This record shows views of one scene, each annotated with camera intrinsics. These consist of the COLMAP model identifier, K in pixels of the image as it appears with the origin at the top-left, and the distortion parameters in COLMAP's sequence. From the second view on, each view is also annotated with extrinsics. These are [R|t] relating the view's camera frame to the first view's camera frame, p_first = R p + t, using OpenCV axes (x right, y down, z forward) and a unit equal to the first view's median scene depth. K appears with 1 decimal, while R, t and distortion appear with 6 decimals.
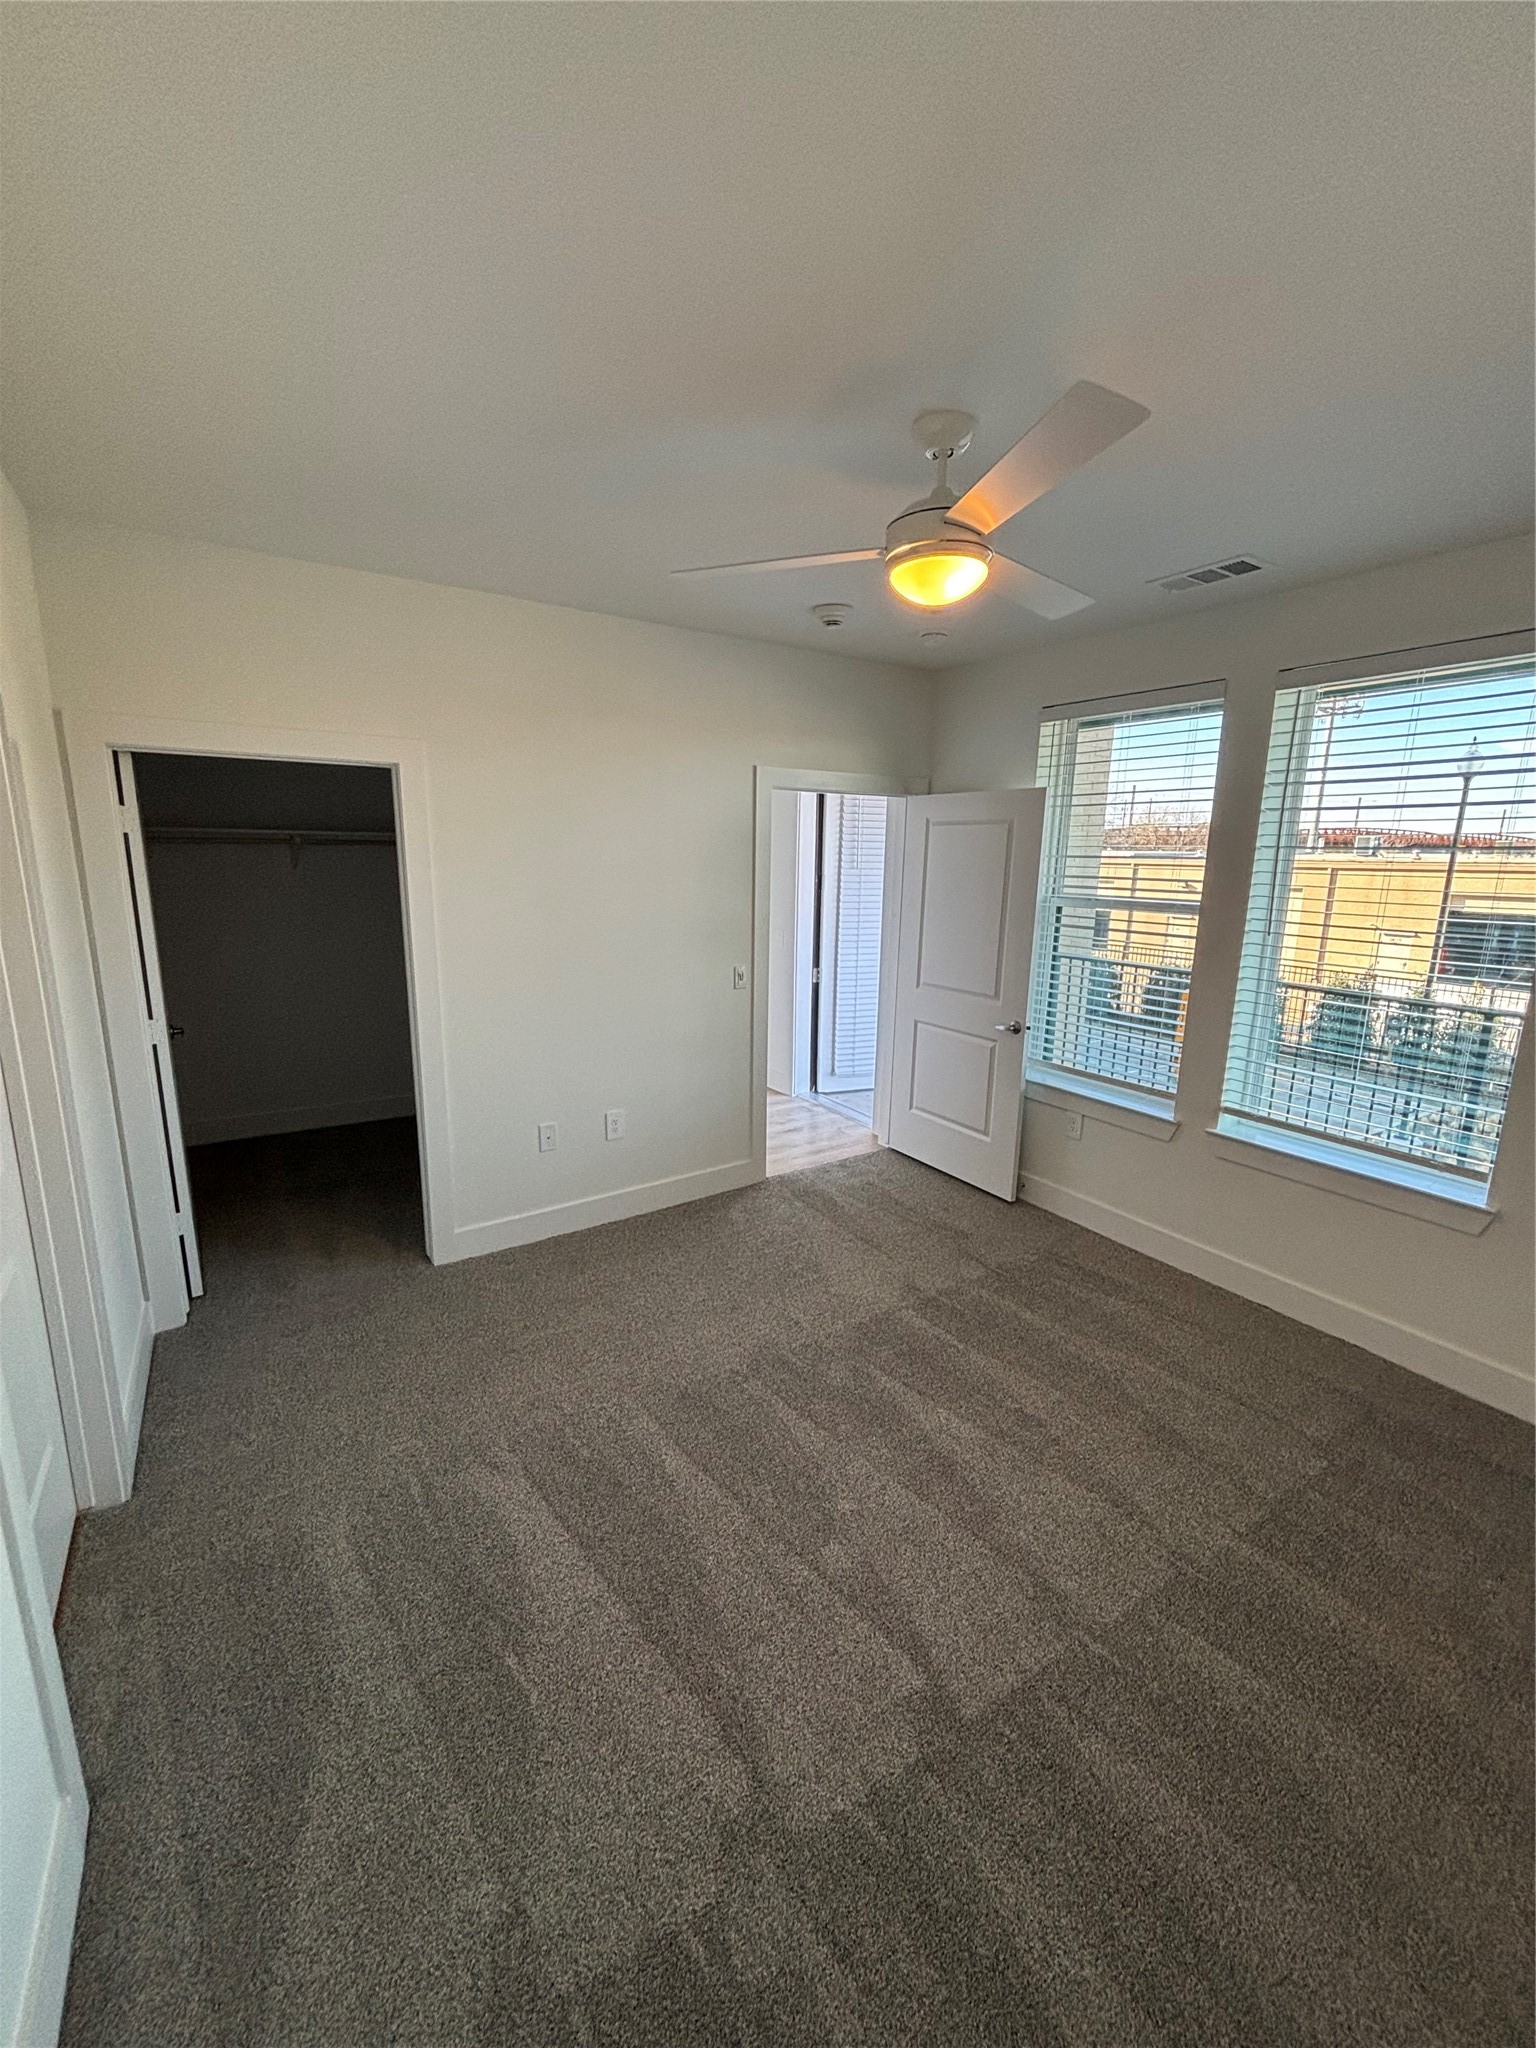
lens RADIAL K [[820.6, 0, 773.4], [0, 820.6, 1030.2], [0, 0, 1]] dist [-0.001381, -0.000147]
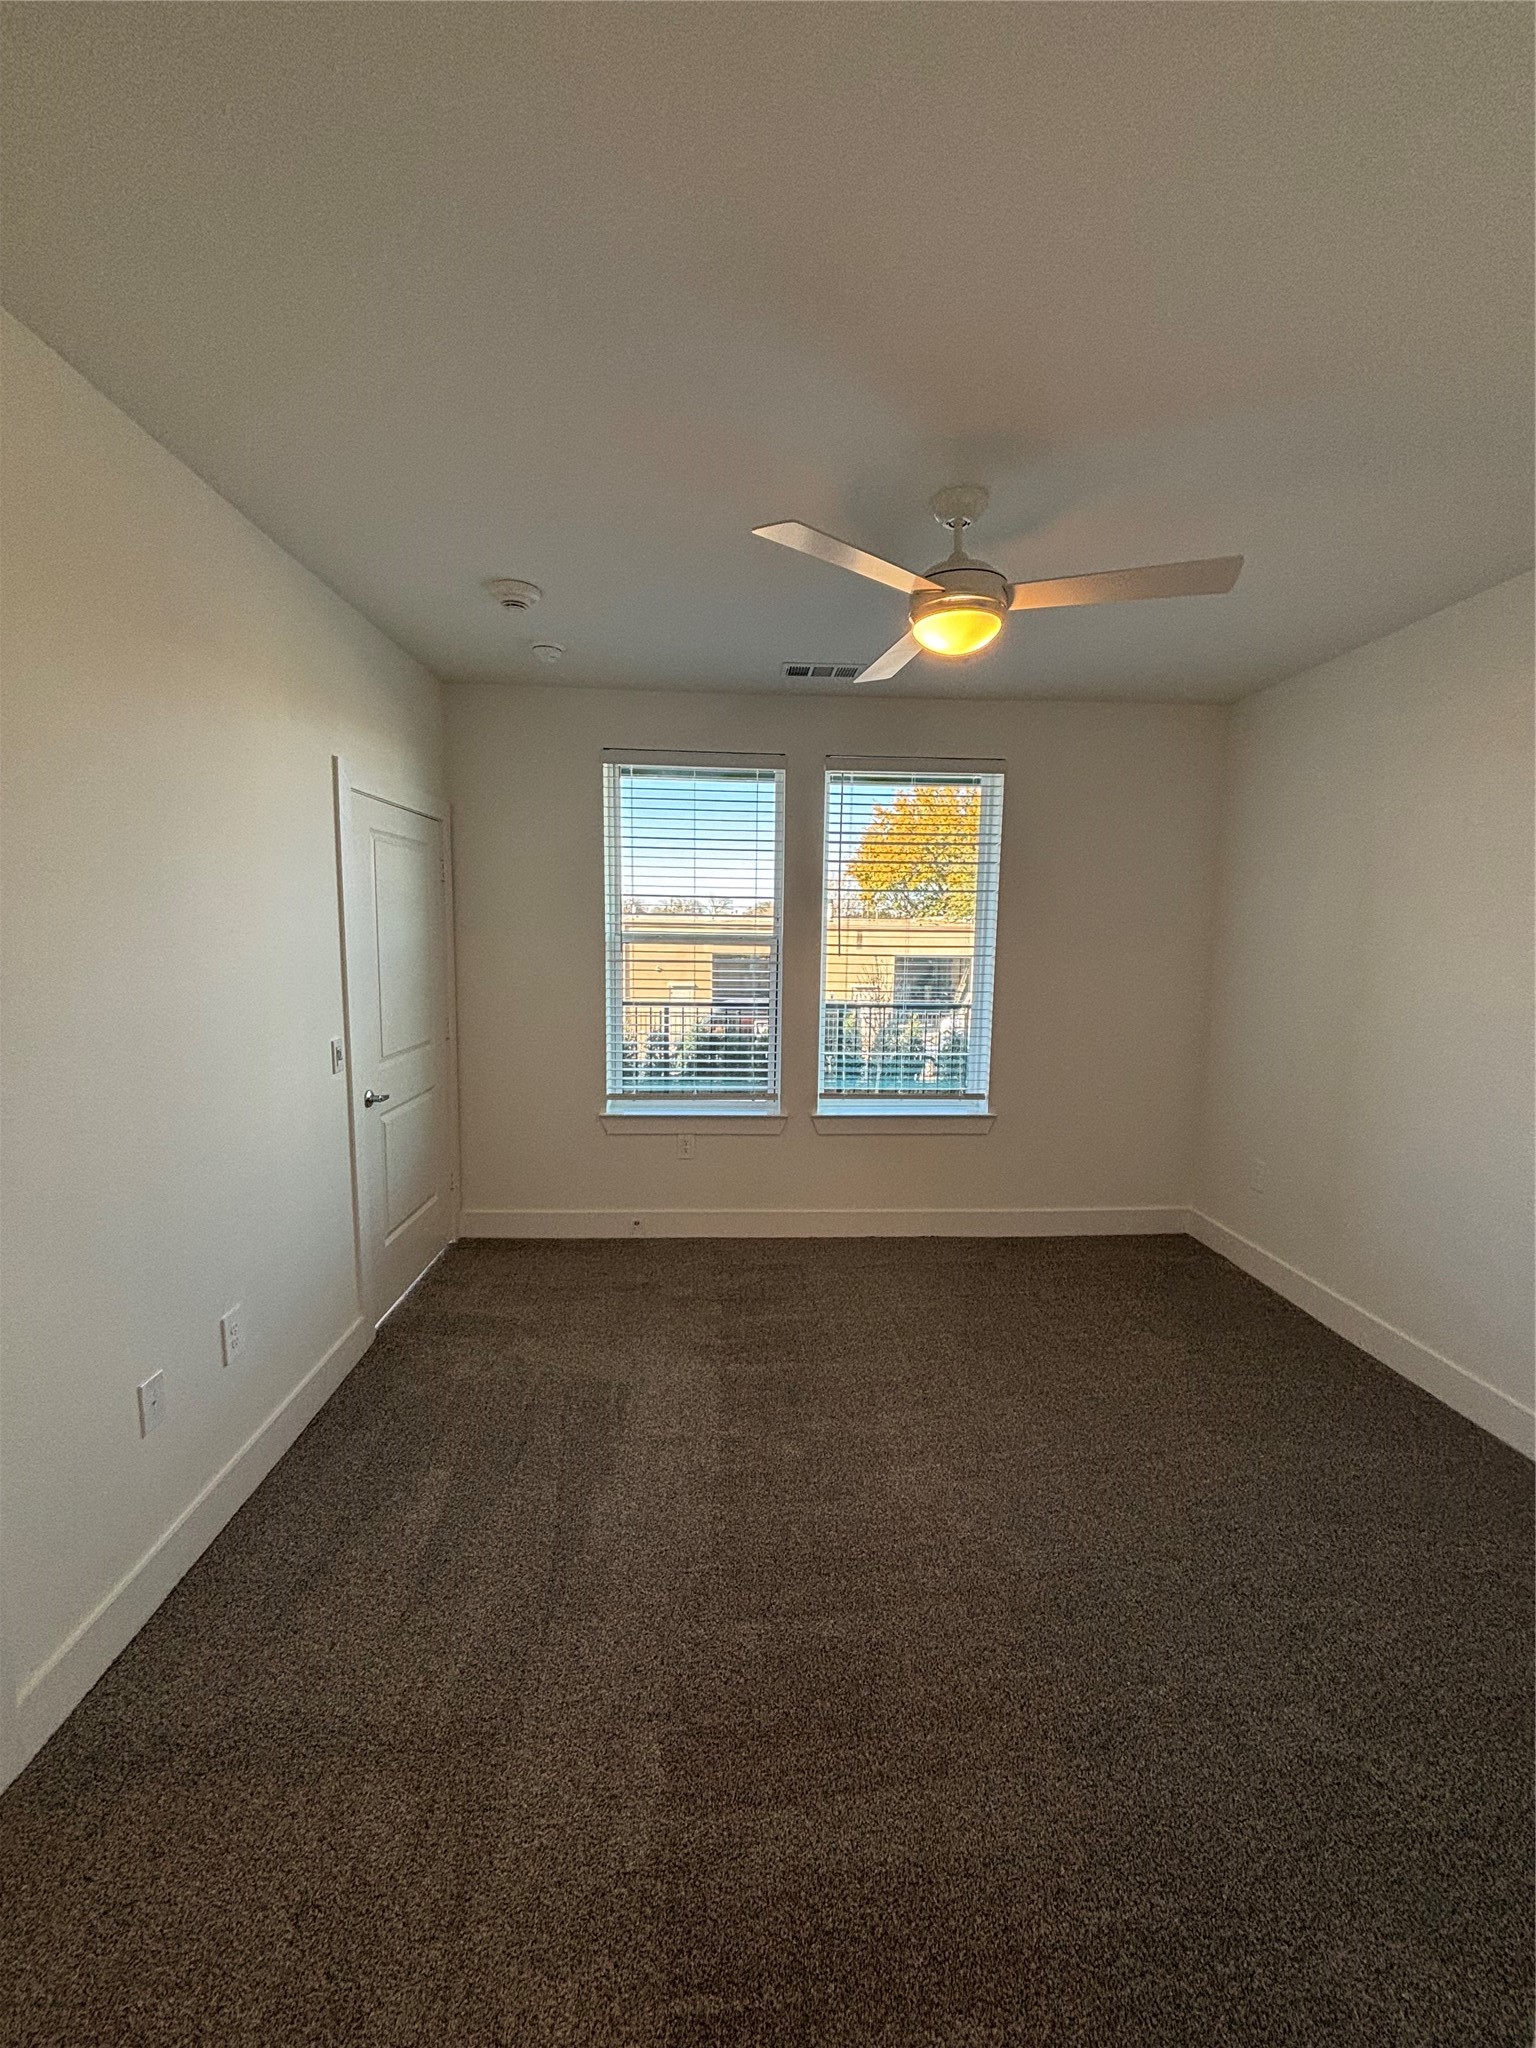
lens RADIAL K [[823.1, 0, 760.4], [0, 823.1, 1026.6], [0, 0, 1]] dist [0.002413, -0.000172]
pose [[0.500520, -0.109861, 0.858726, -0.561848], [0.176274, 0.984069, 0.023154, -0.052571], [-0.847589, 0.139782, 0.511911, 0.423474]]
